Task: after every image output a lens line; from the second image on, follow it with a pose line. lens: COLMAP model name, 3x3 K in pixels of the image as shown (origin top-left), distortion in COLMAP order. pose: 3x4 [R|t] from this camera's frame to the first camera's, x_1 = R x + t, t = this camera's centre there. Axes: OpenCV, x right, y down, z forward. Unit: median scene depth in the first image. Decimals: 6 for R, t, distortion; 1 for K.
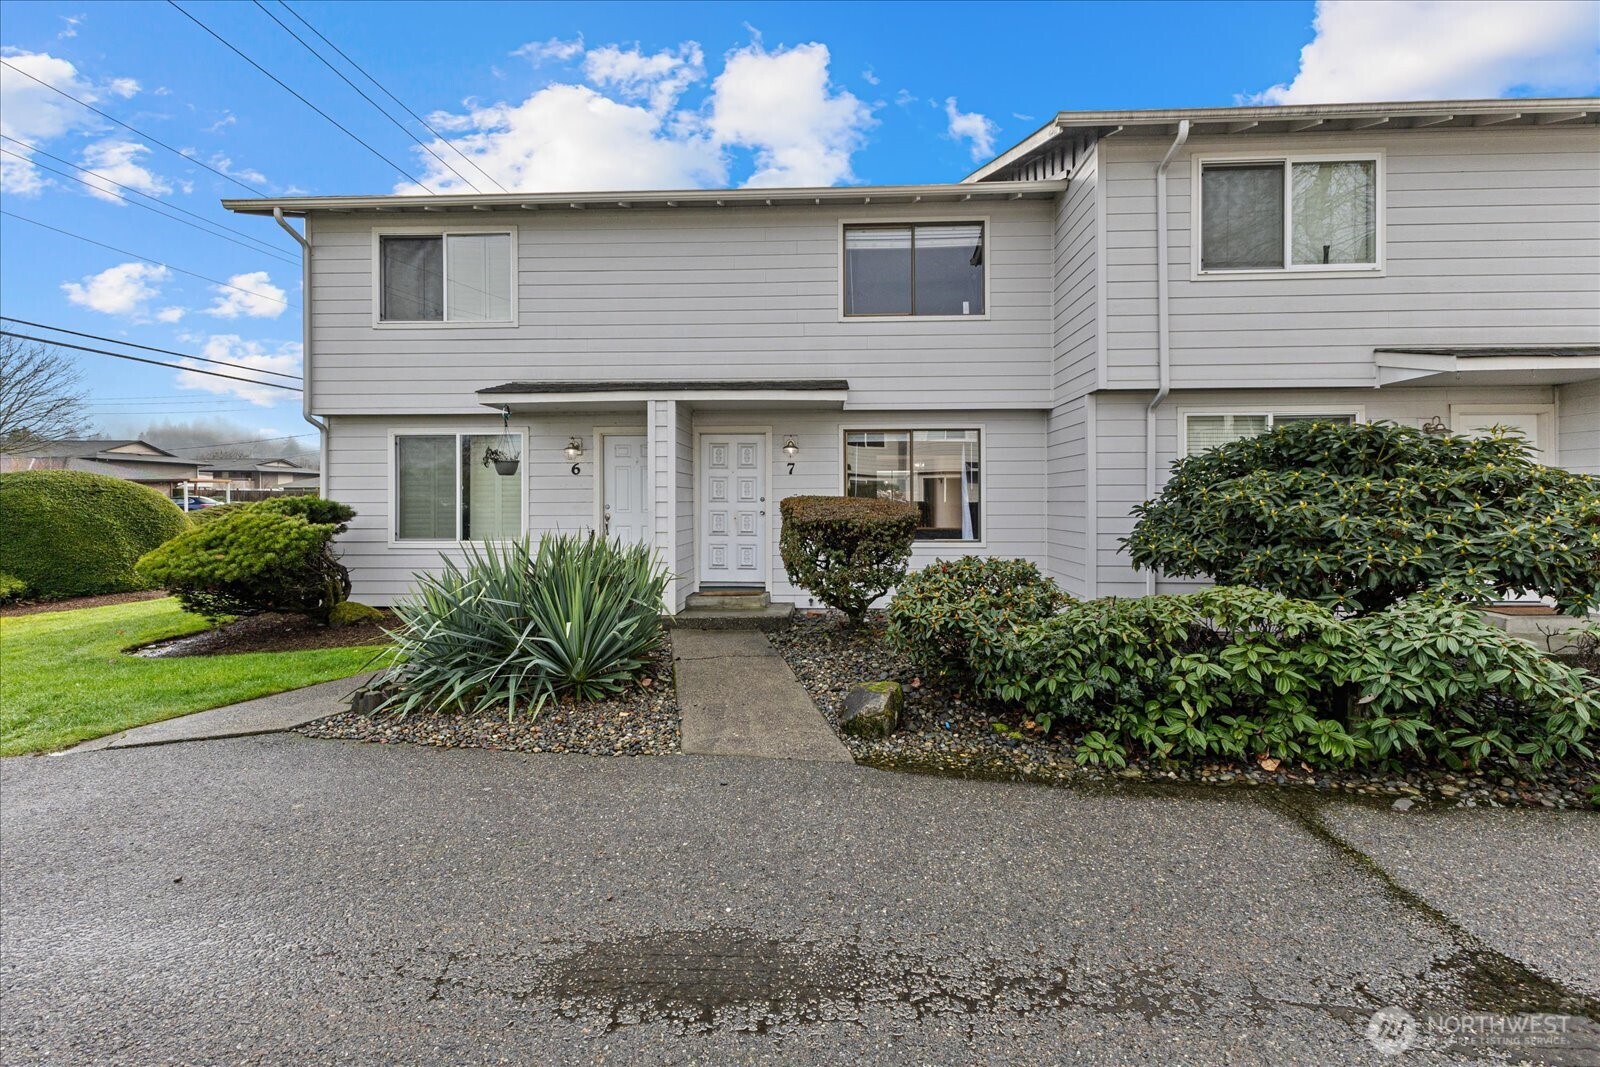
lens RADIAL K [[720.4, 0, 801.2], [0, 720.4, 502.0], [0, 0, 1]] dist [0.023499, 0.000072]
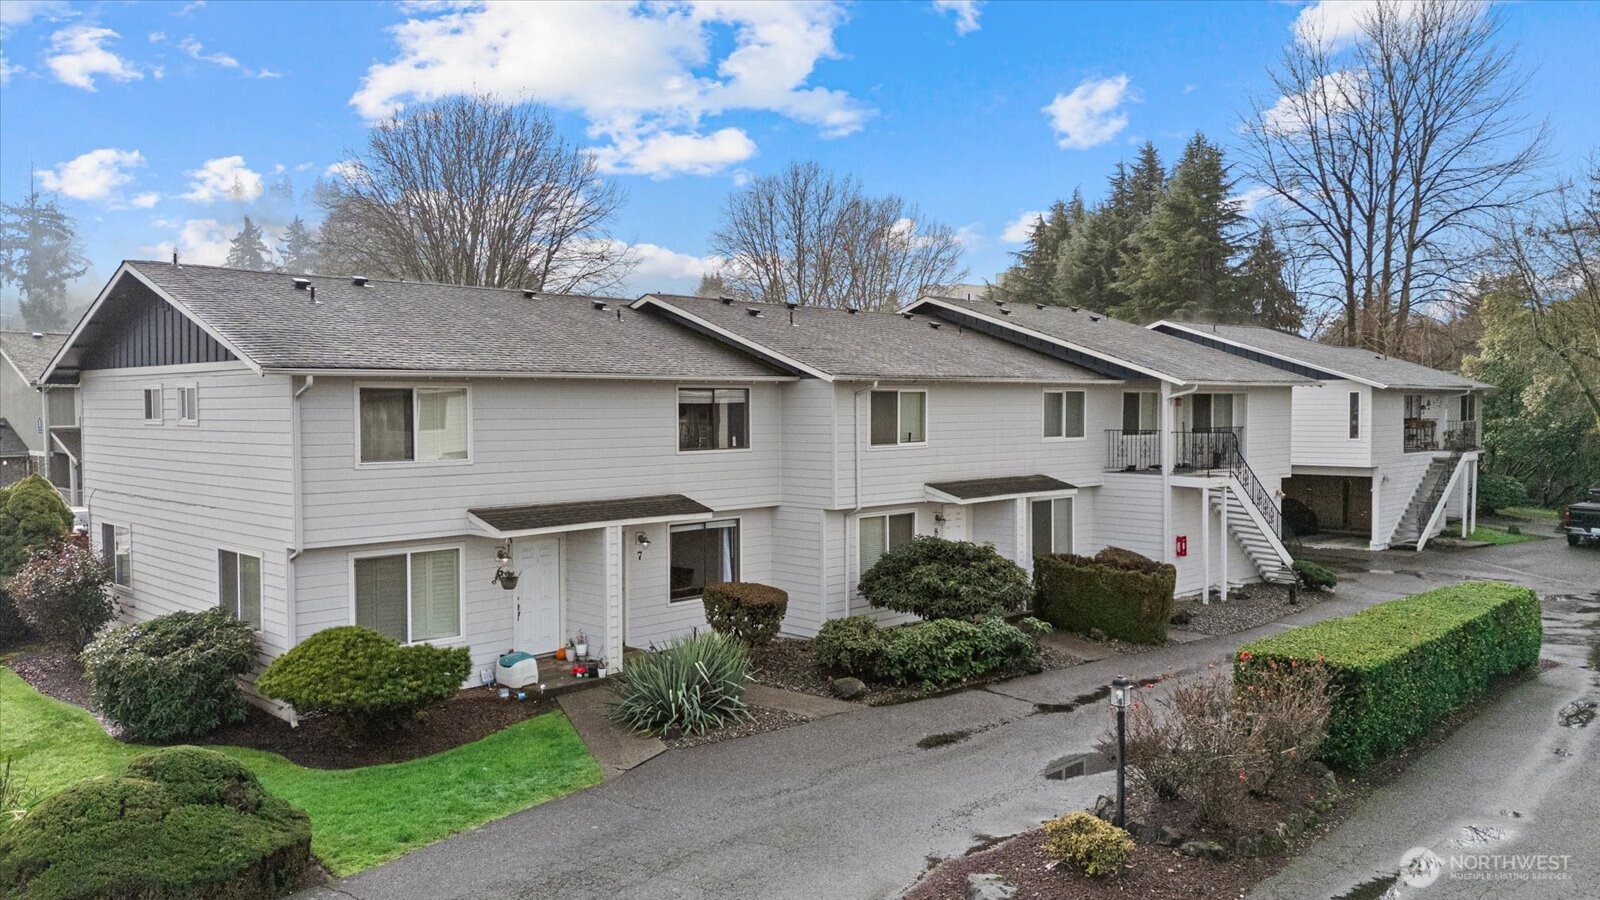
lens RADIAL K [[1186.5, 0, 808.1], [0, 1186.5, 442.8], [0, 0, 1]] dist [0.101946, -0.141830]
pose [[0.685469, -0.027287, 0.727590, -2.754546], [0.002553, 0.999381, 0.035075, -0.647618], [-0.728097, -0.022185, 0.685115, -1.537210]]
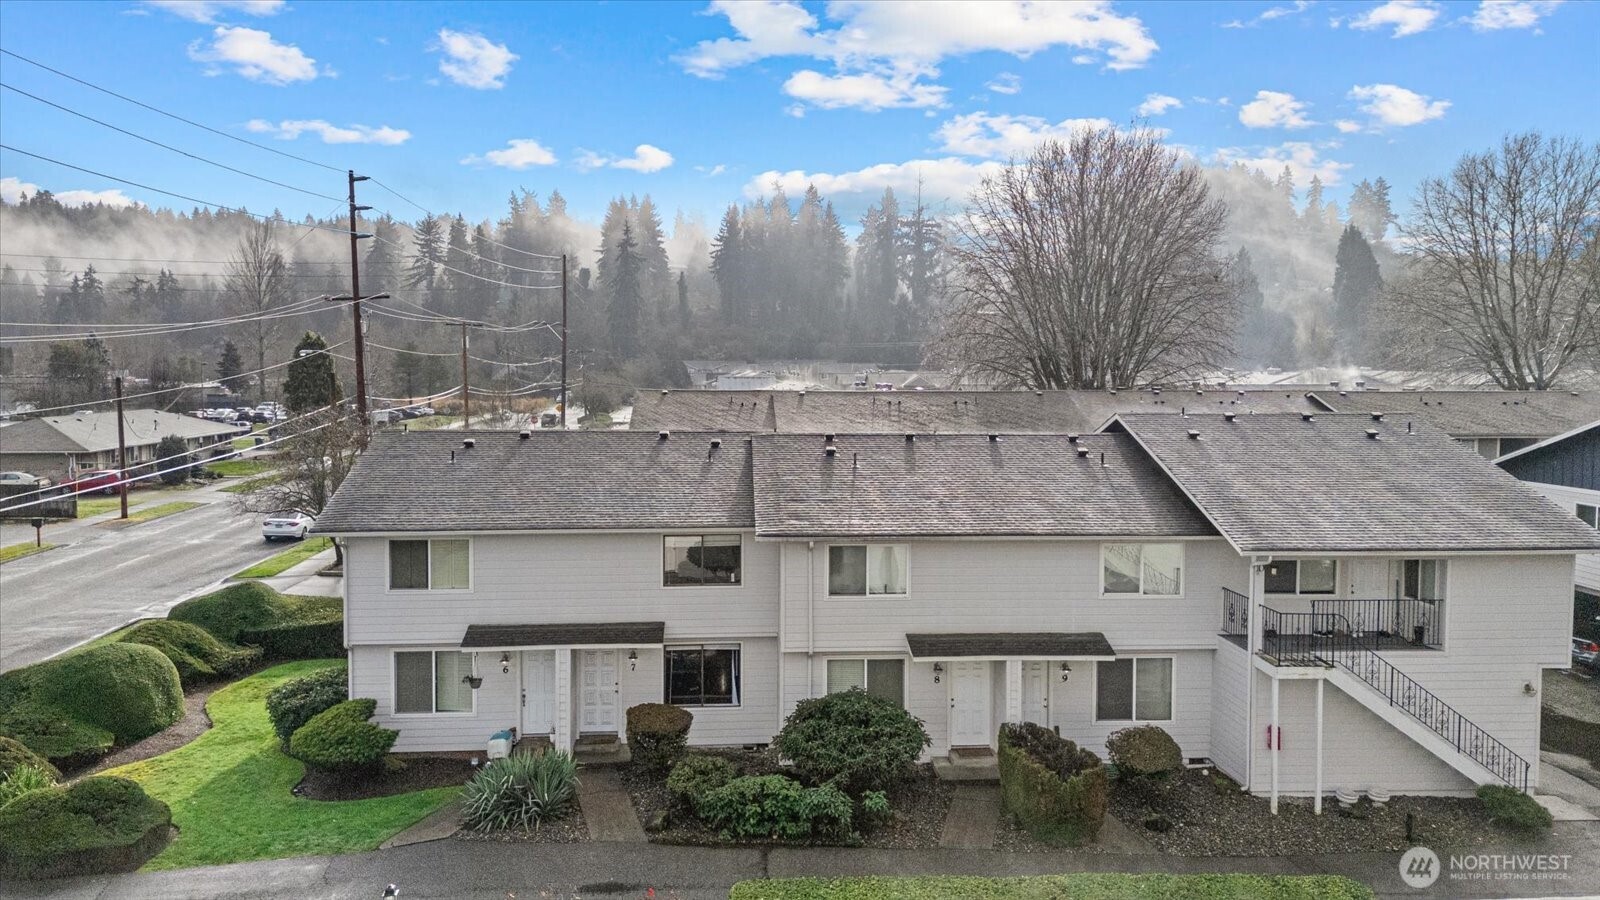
lens RADIAL K [[1186.5, 0, 808.1], [0, 1186.5, 442.8], [0, 0, 1]] dist [0.101946, -0.141830]
pose [[0.993408, -0.000359, 0.114627, 0.142602], [-0.006934, 0.997975, 0.063226, -1.456758], [-0.114418, -0.063605, 0.991394, -3.534192]]
